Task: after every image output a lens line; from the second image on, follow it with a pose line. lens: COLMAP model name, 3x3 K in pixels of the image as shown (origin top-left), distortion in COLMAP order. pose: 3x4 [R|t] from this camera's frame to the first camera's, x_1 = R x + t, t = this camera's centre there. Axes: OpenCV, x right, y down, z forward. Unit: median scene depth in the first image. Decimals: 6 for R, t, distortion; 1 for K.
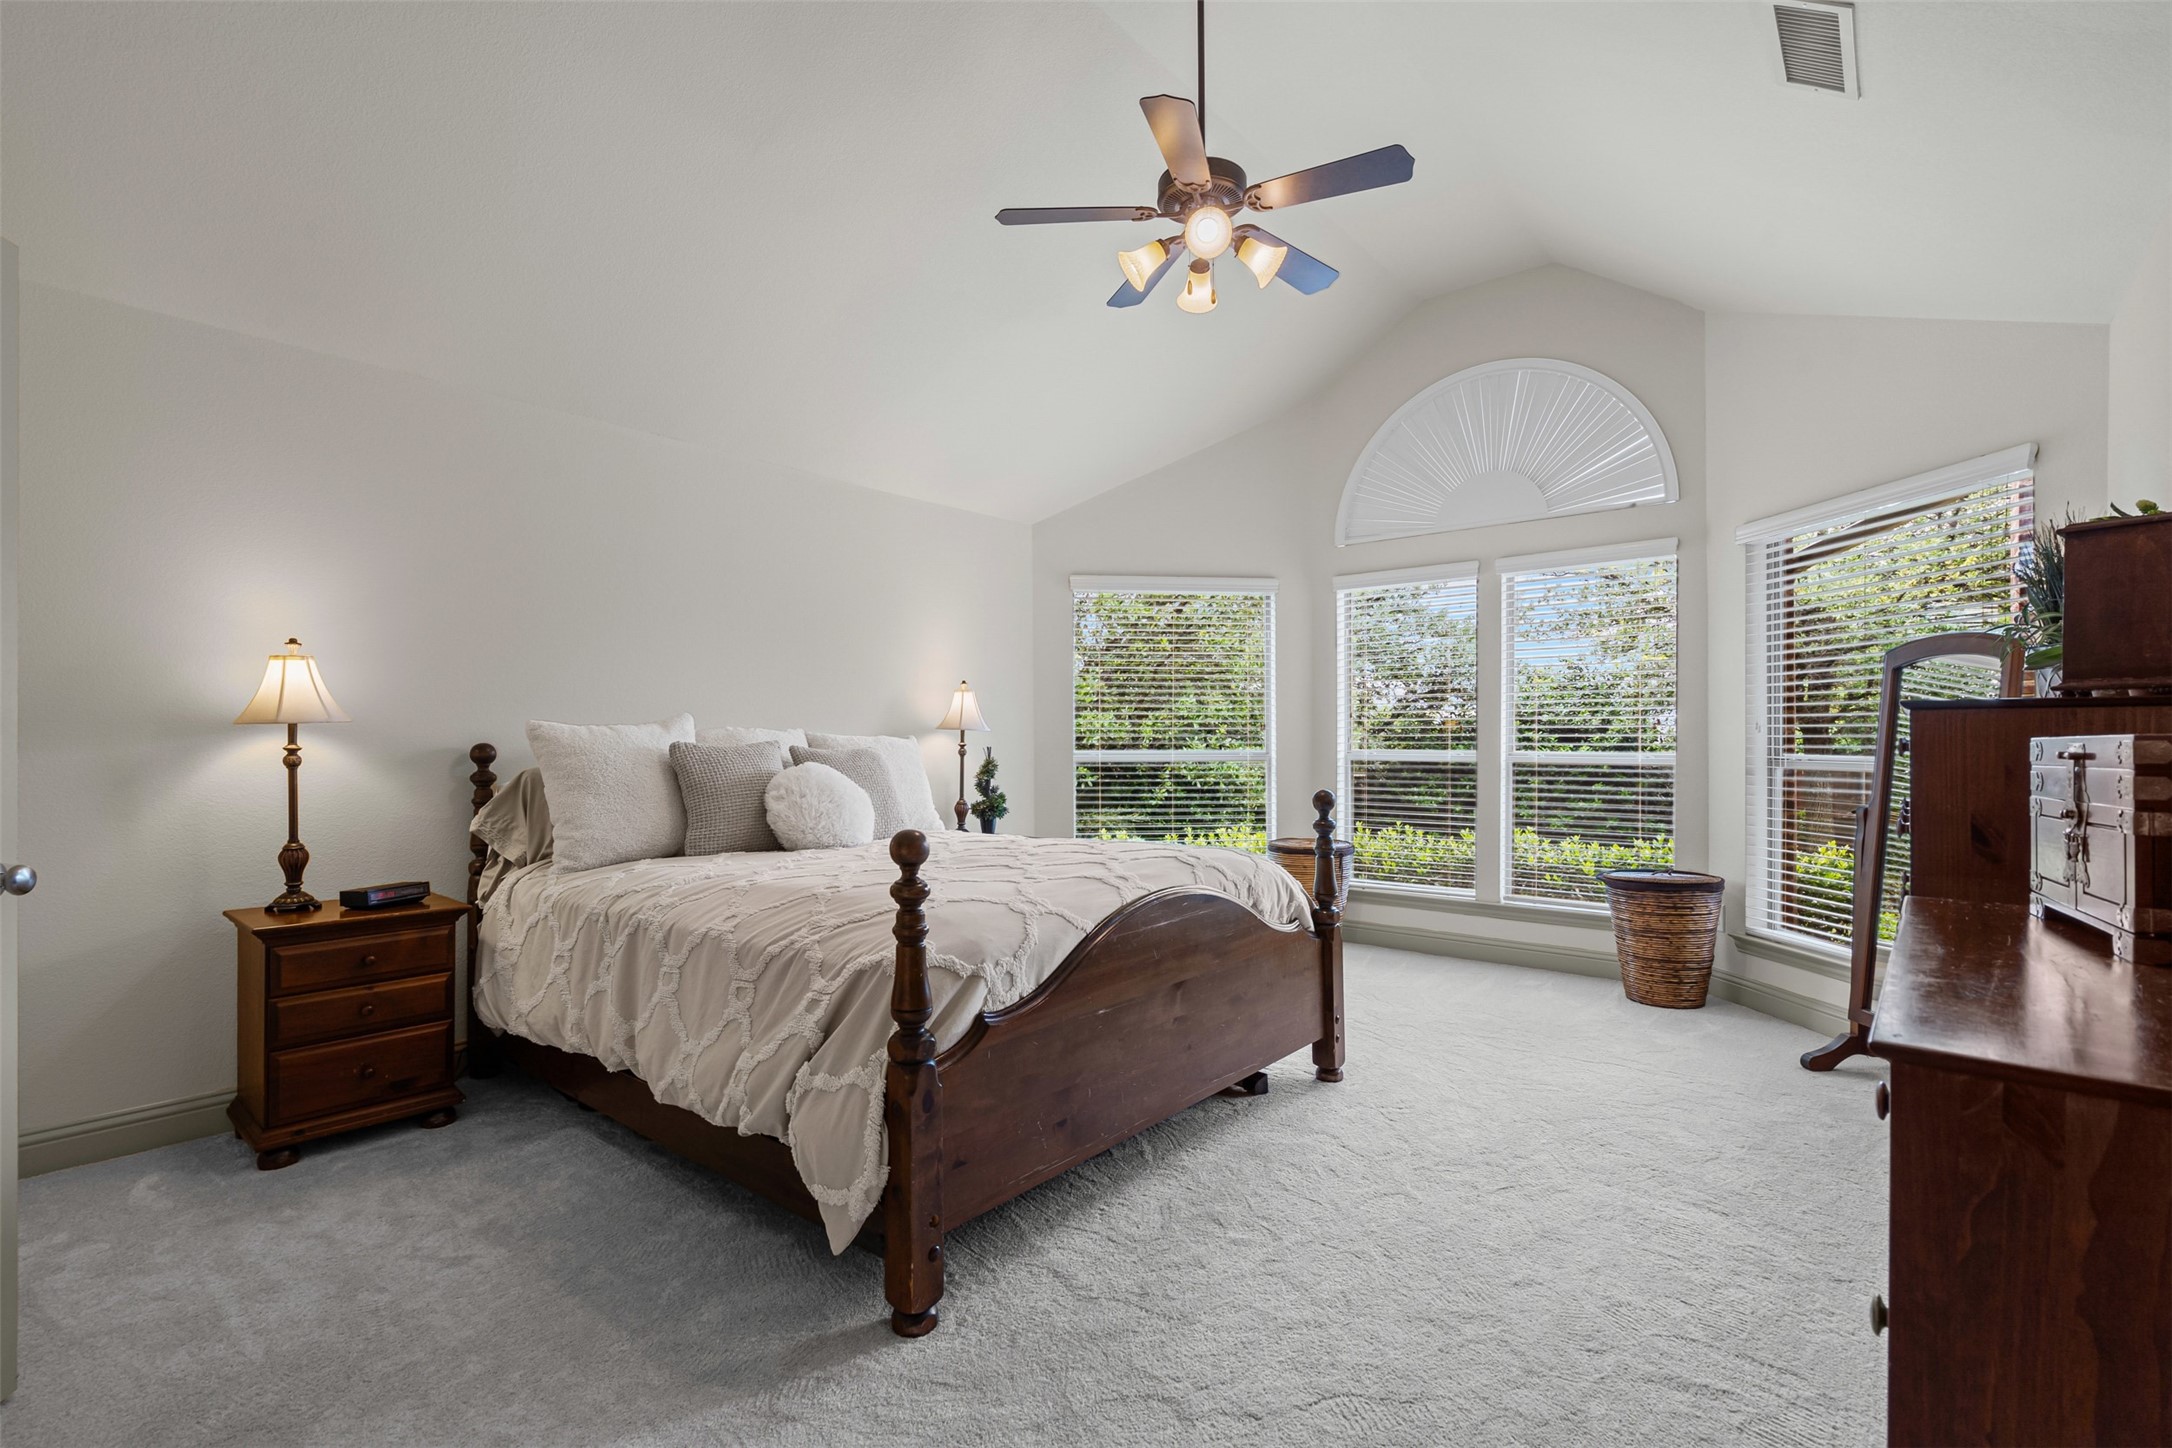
lens RADIAL K [[995.9, 0, 1070.8], [0, 995.9, 722.9], [0, 0, 1]] dist [-0.005132, 0.001712]
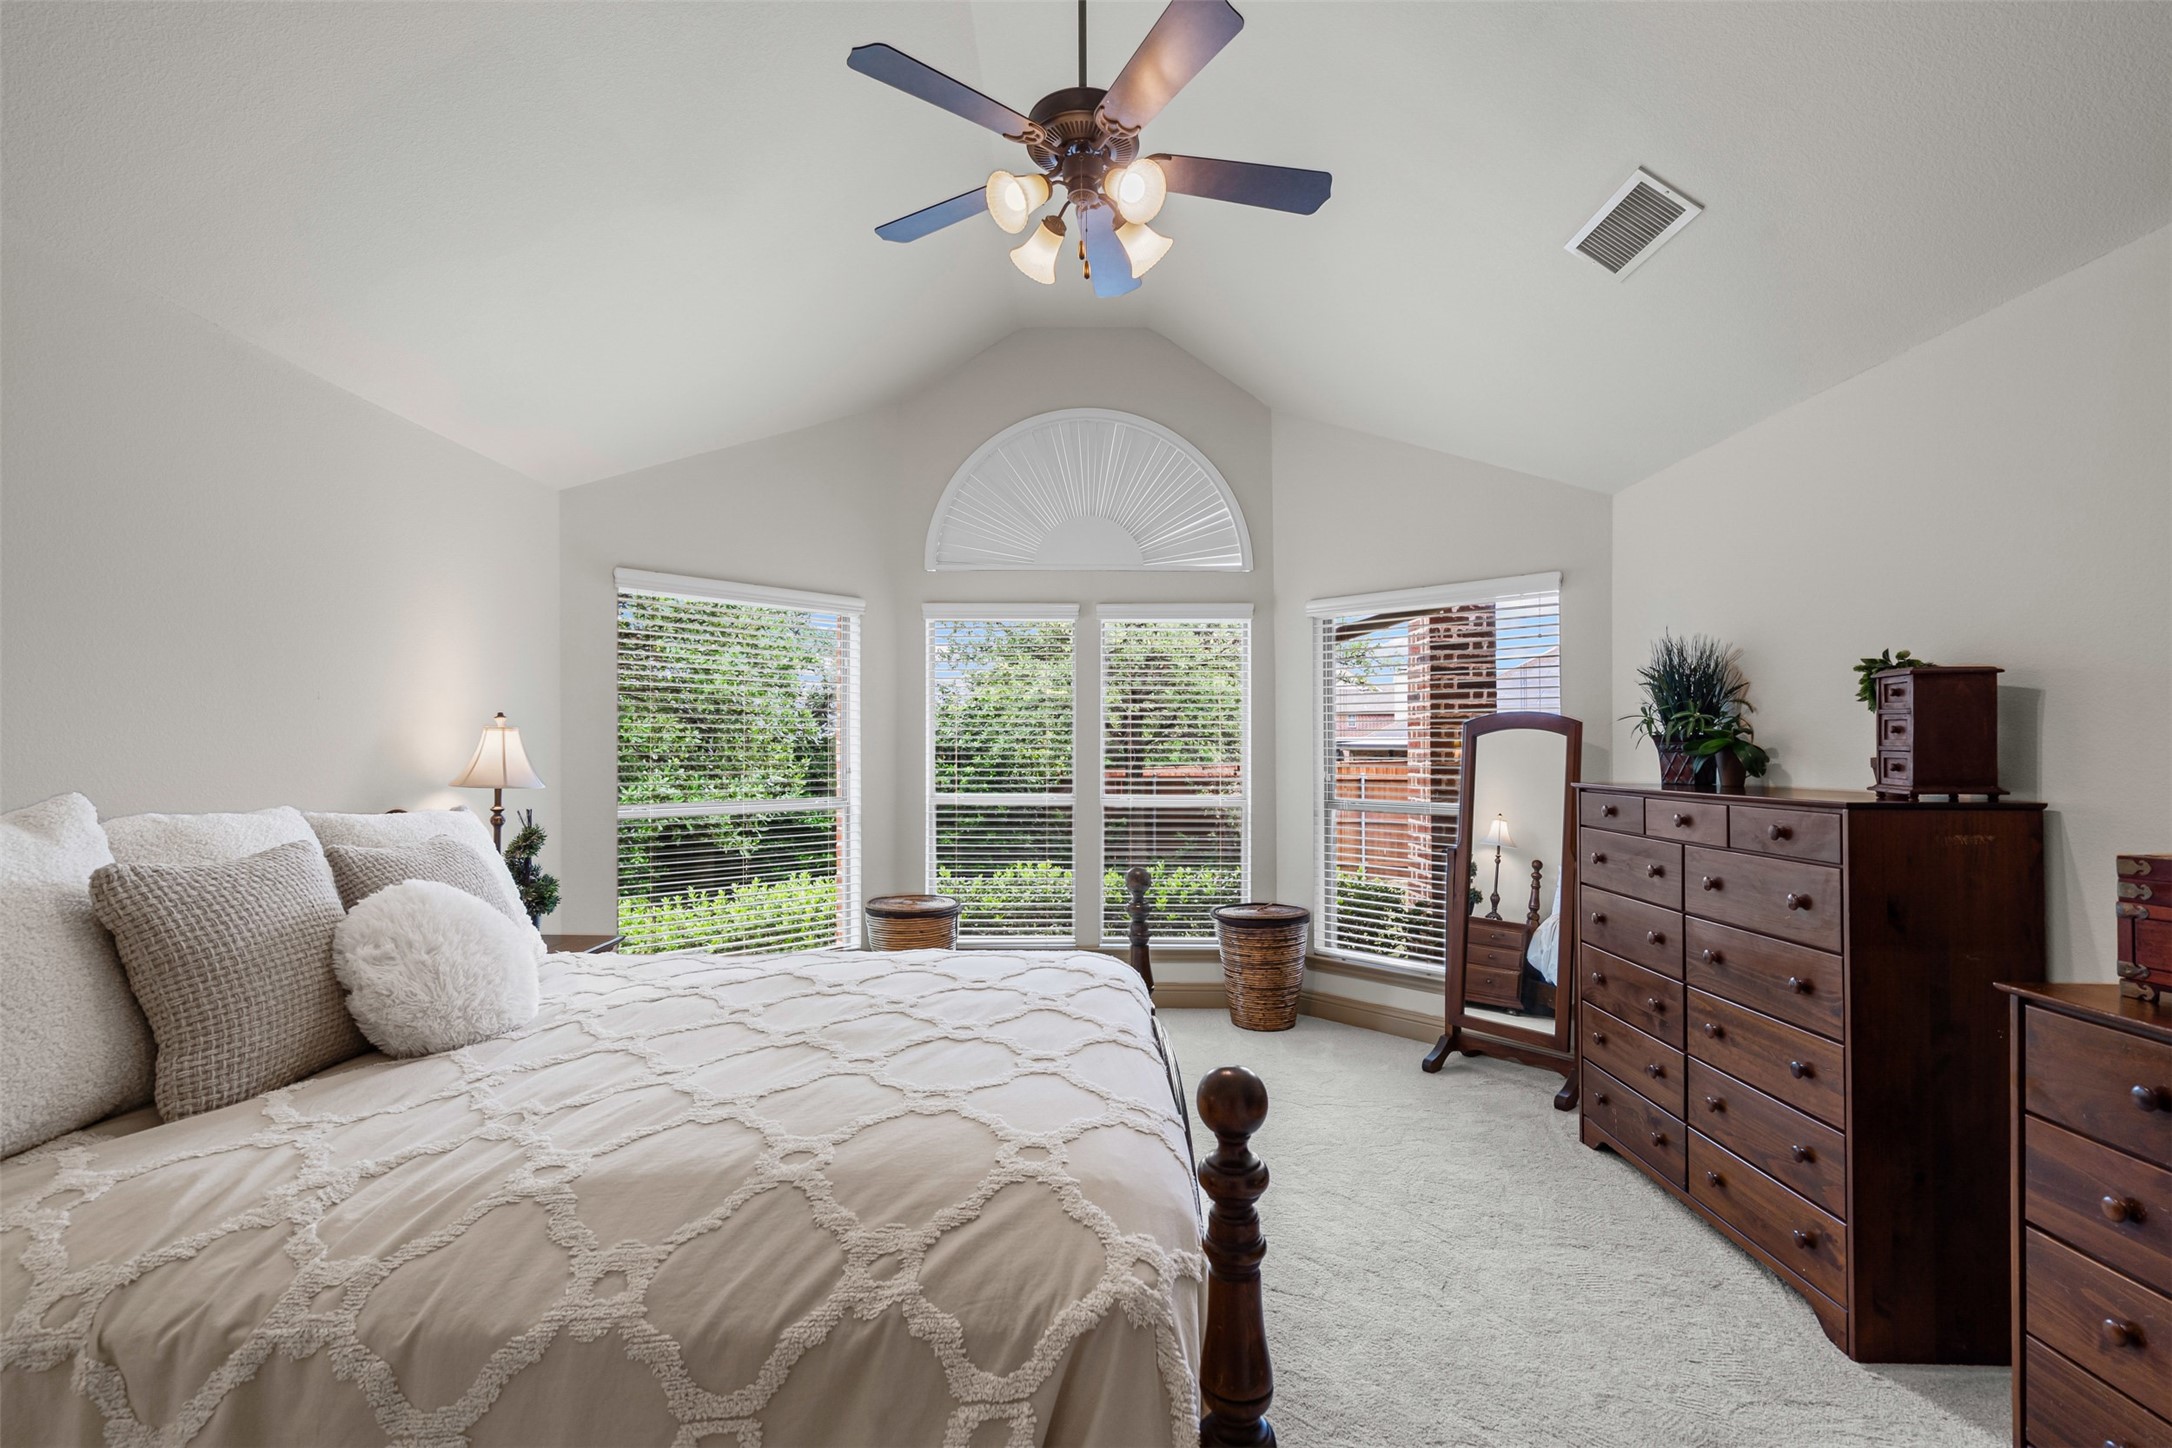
lens RADIAL K [[995.9, 0, 1084.5], [0, 995.9, 730.7], [0, 0, 1]] dist [-0.005132, 0.001712]
pose [[0.768428, 0.014219, 0.639779, -0.274308], [-0.014785, 0.999881, -0.004464, -0.039327], [-0.639766, -0.006029, 0.768546, 0.283843]]
